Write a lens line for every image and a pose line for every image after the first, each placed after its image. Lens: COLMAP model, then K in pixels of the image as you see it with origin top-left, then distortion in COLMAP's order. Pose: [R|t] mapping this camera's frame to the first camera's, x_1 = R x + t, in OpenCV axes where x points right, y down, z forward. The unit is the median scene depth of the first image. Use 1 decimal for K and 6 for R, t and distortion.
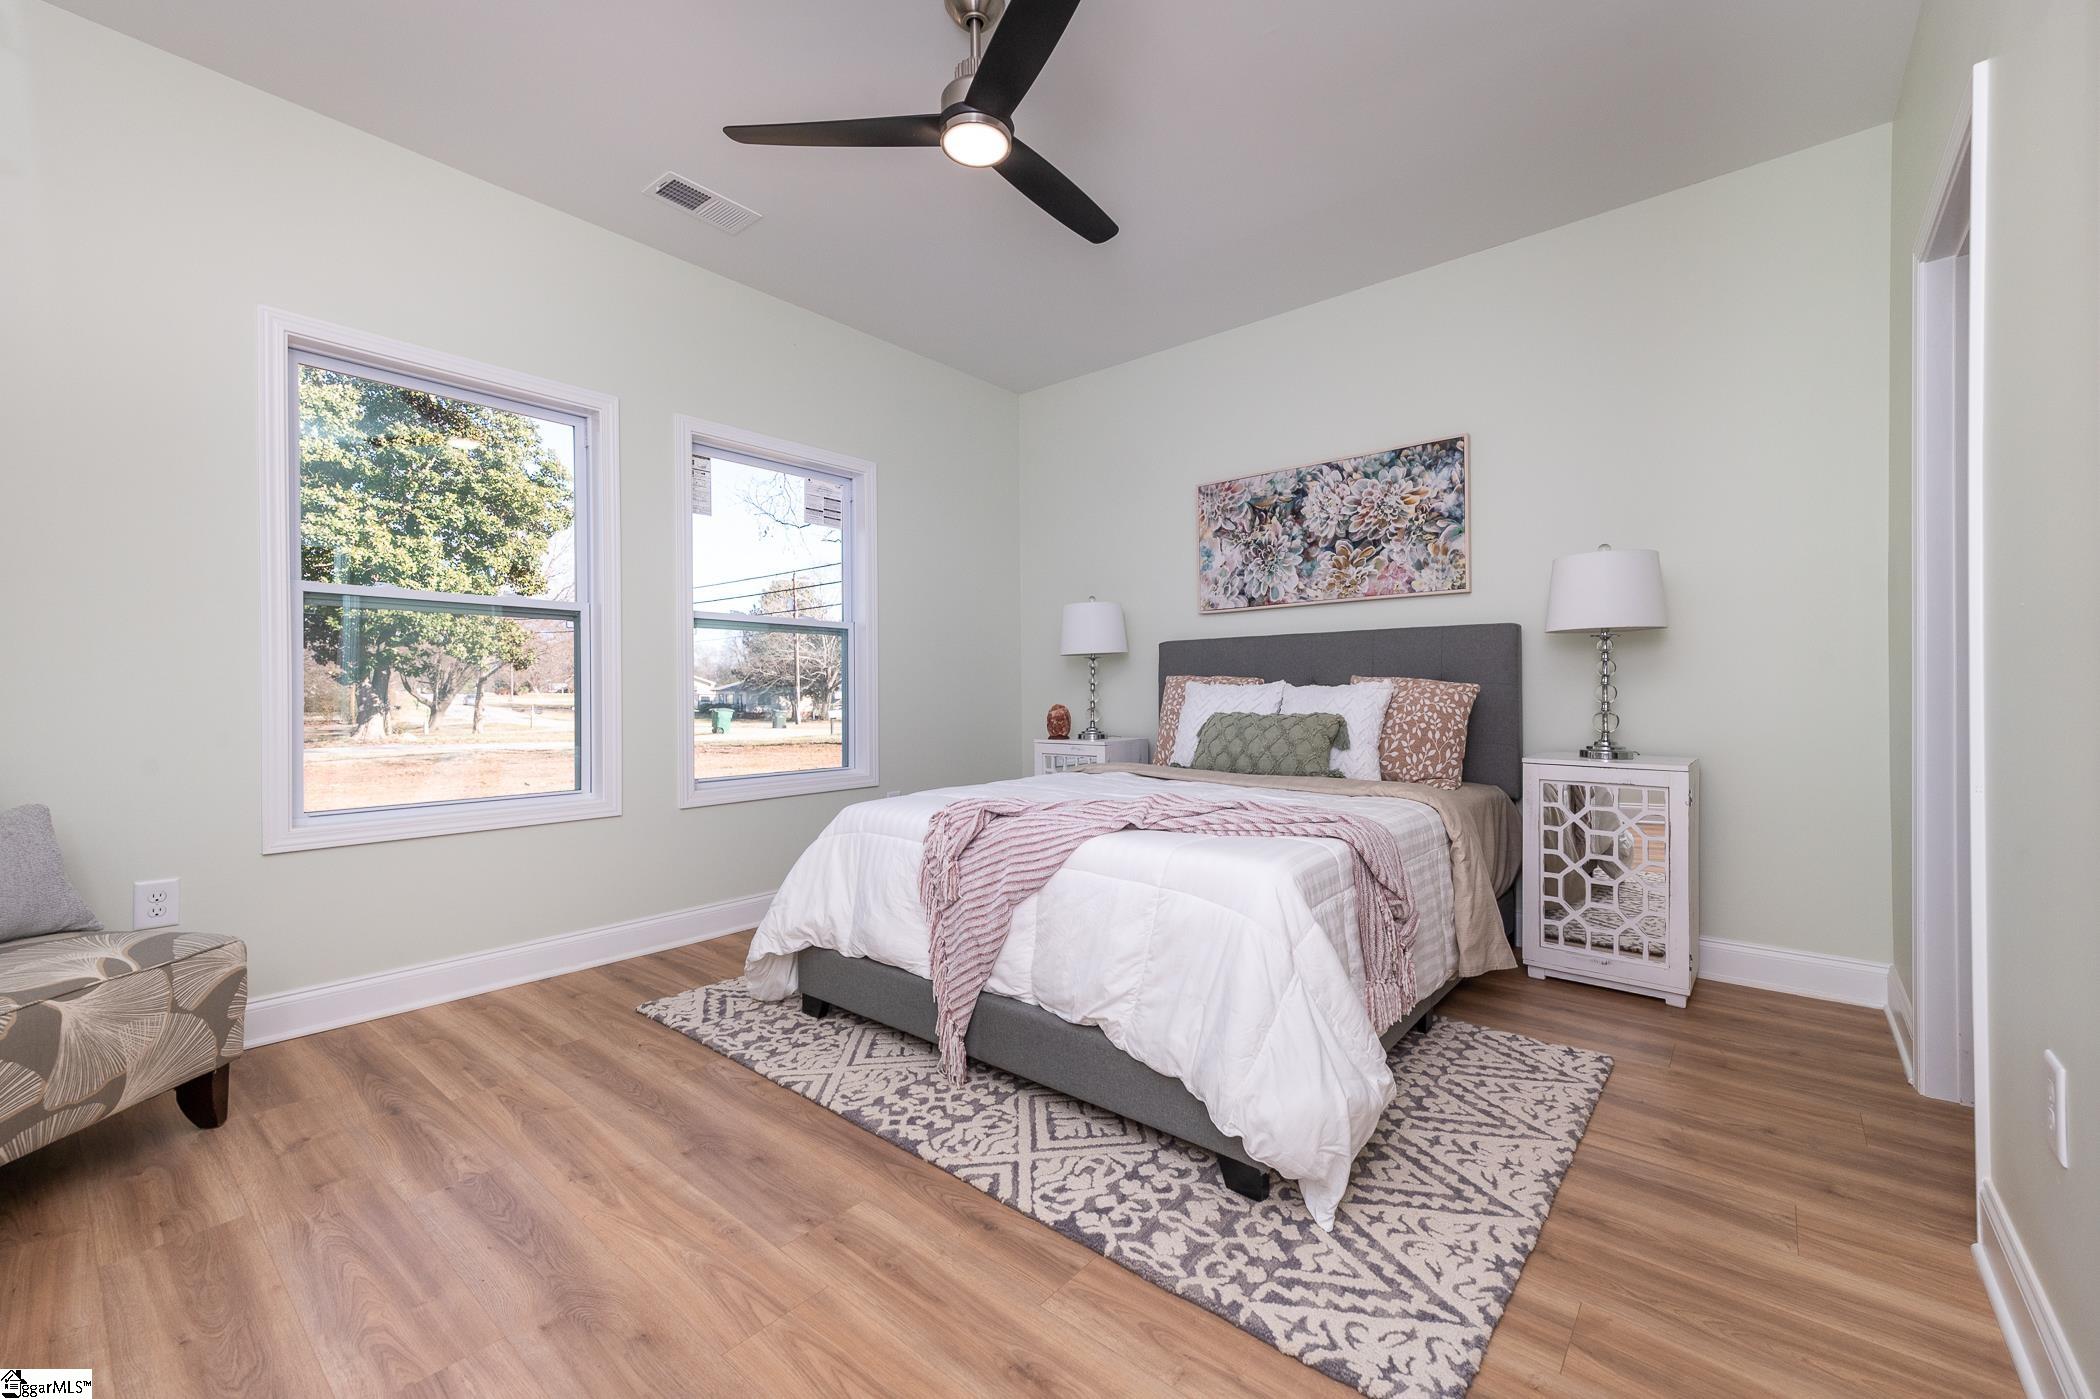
lens RADIAL K [[853.9, 0, 1050.0], [0, 853.9, 699.5], [0, 0, 1]] dist [0.013986, 0.000110]
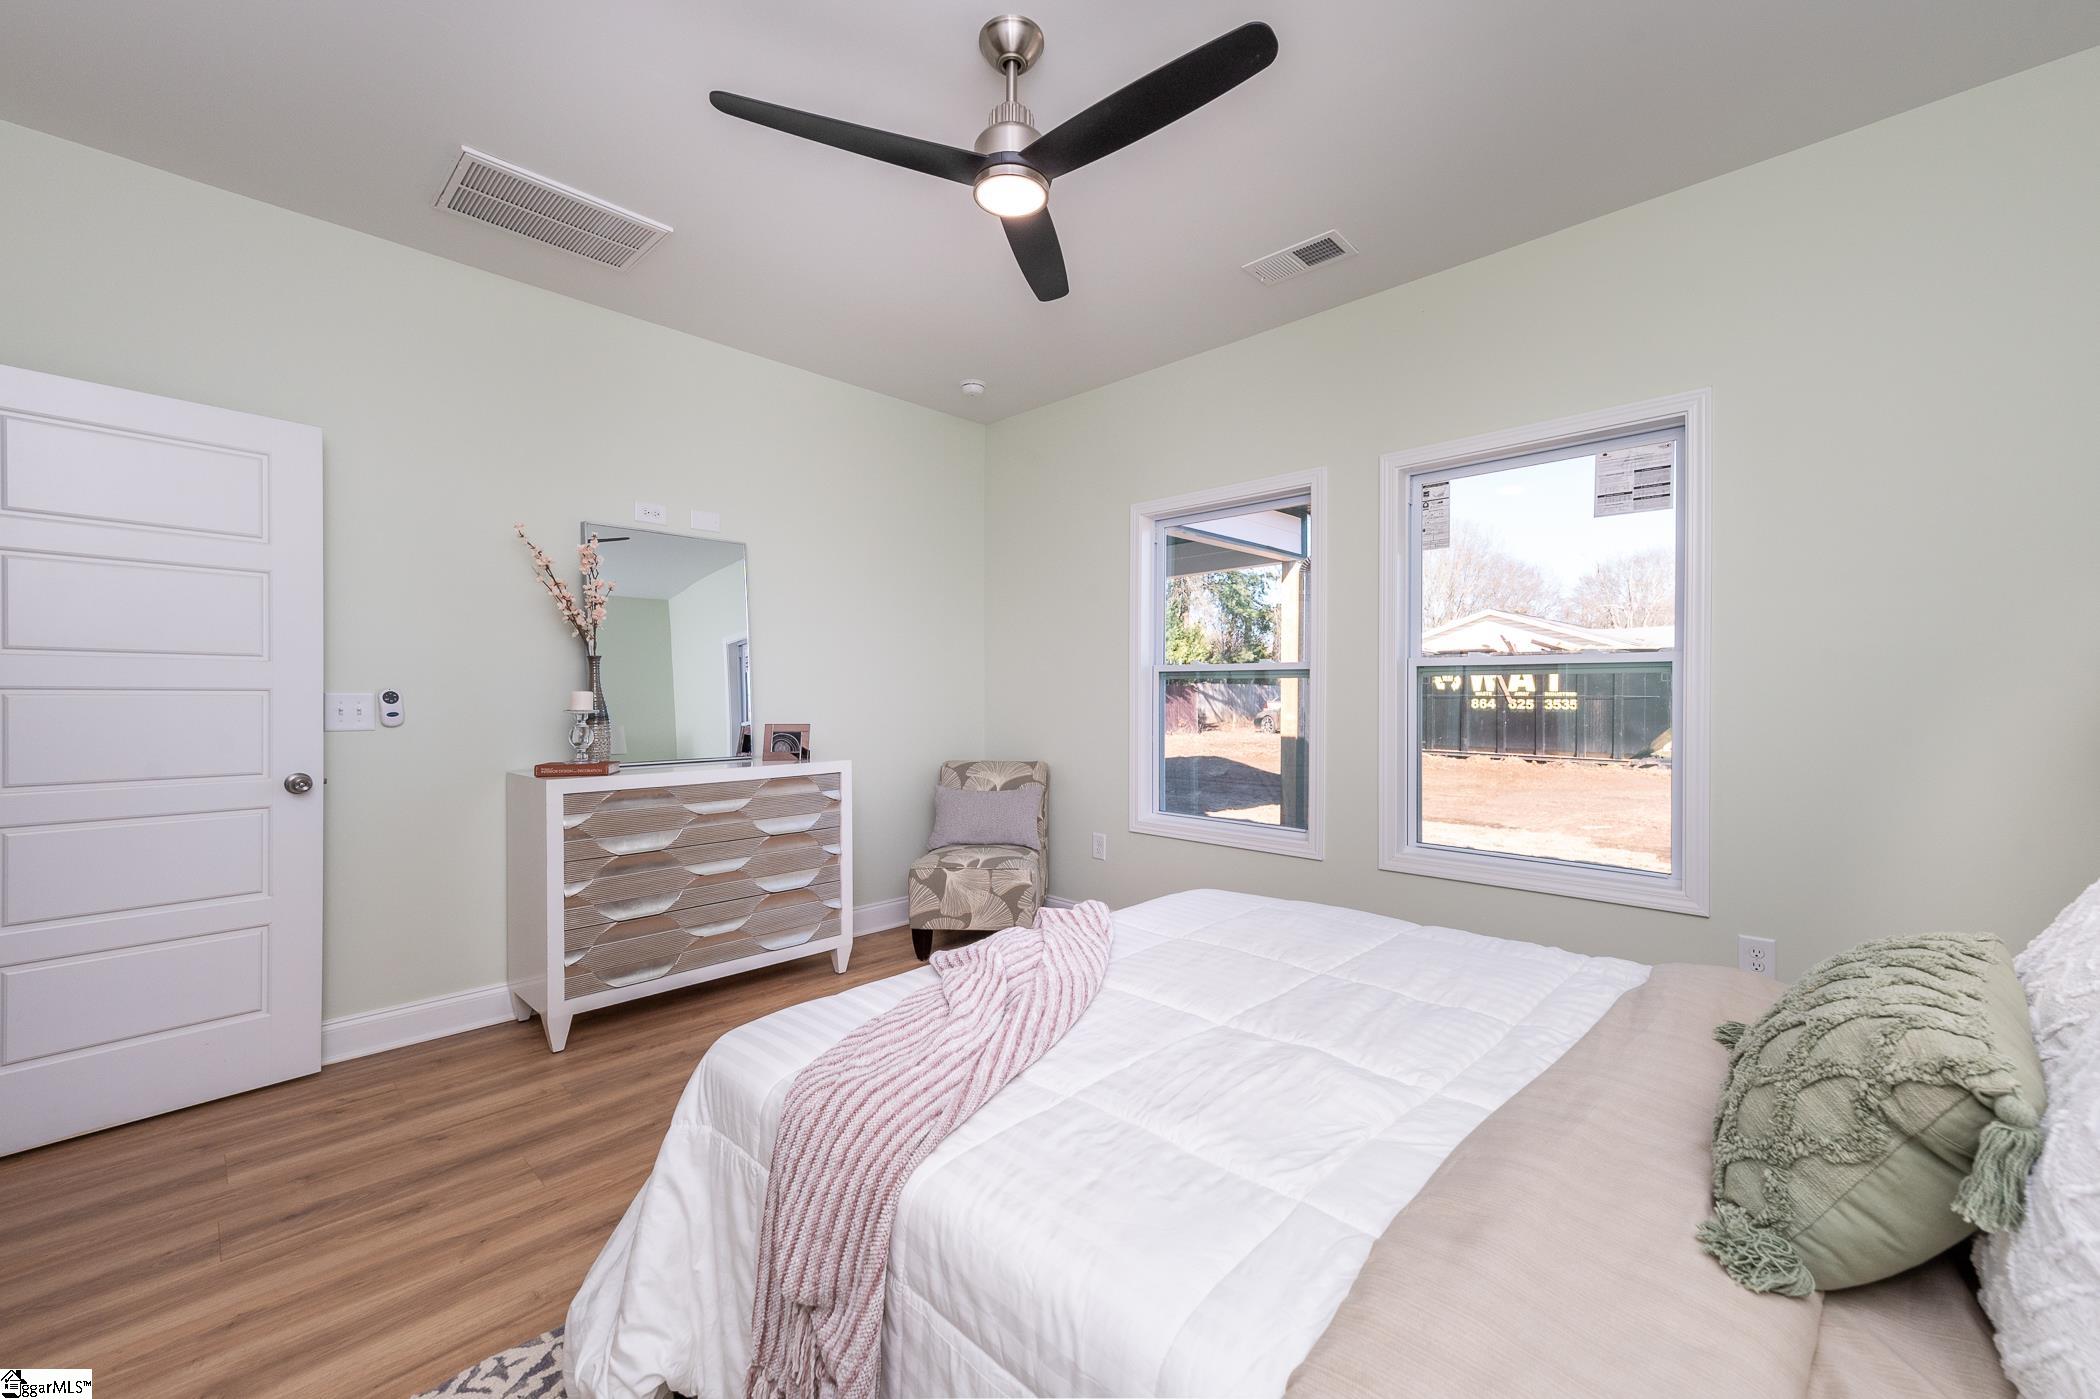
lens RADIAL K [[820.7, 0, 1057.3], [0, 820.7, 707.0], [0, 0, 1]] dist [0.001000, 0.000099]
pose [[-0.059447, 0.014942, -0.998120, 0.505547], [-0.008520, 0.999844, 0.015475, -0.063021], [0.998195, 0.009424, -0.059310, 0.689991]]
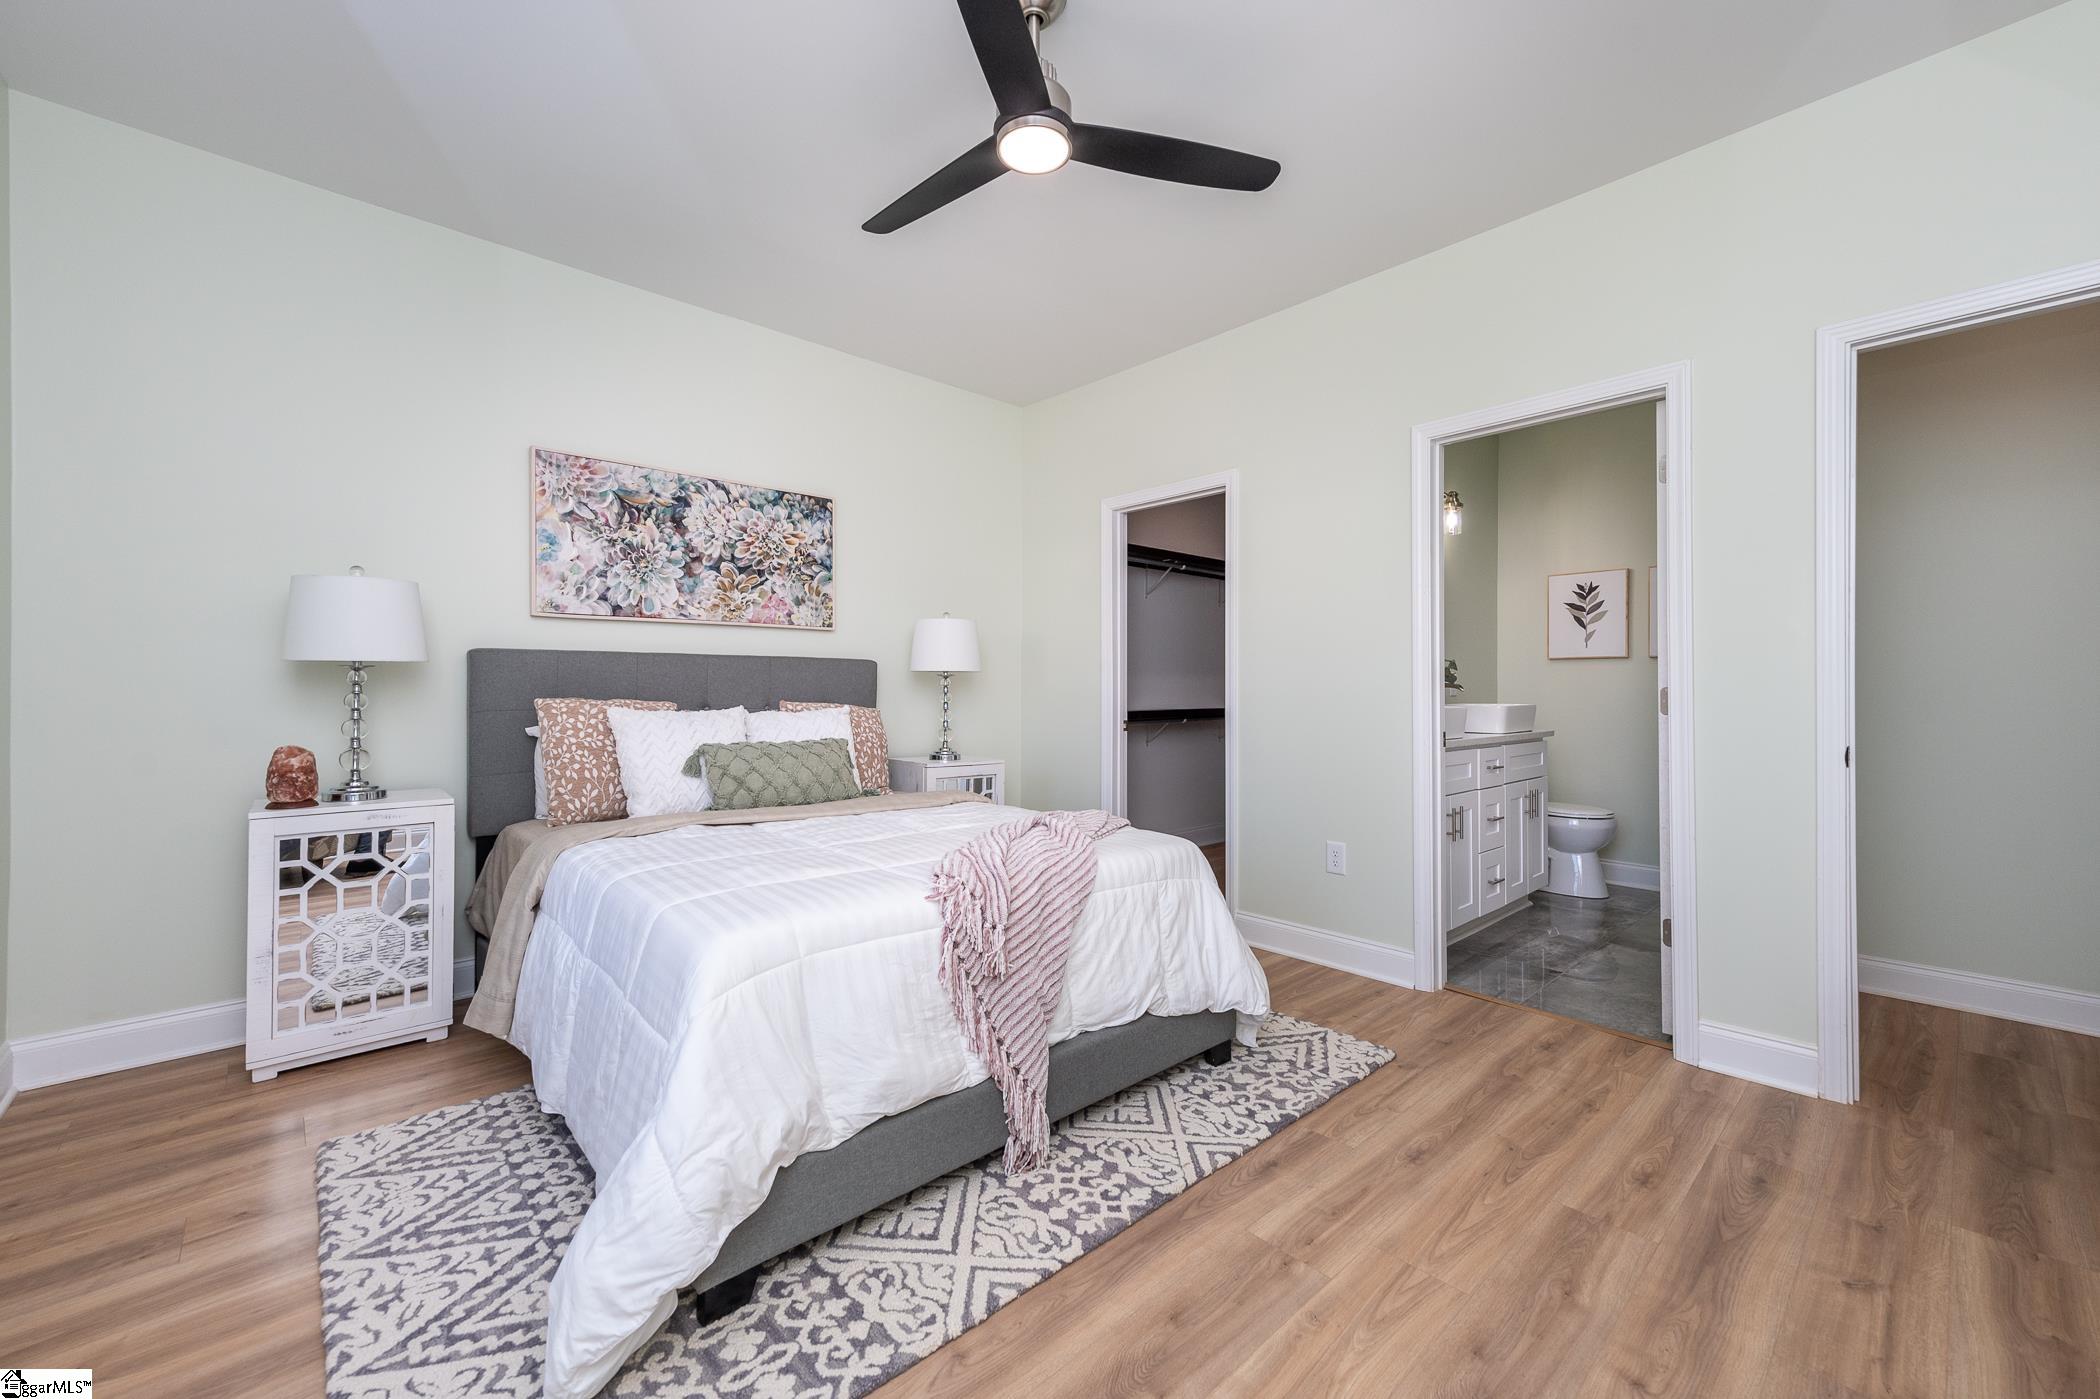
lens RADIAL K [[836.1, 0, 1053.8], [0, 836.1, 694.3], [0, 0, 1]] dist [0.015943, -0.000003]
pose [[0.122640, 0.001863, 0.992450, -0.618057], [0.004152, 0.999989, -0.002390, -0.031899], [-0.992443, 0.004414, 0.122630, 0.541923]]
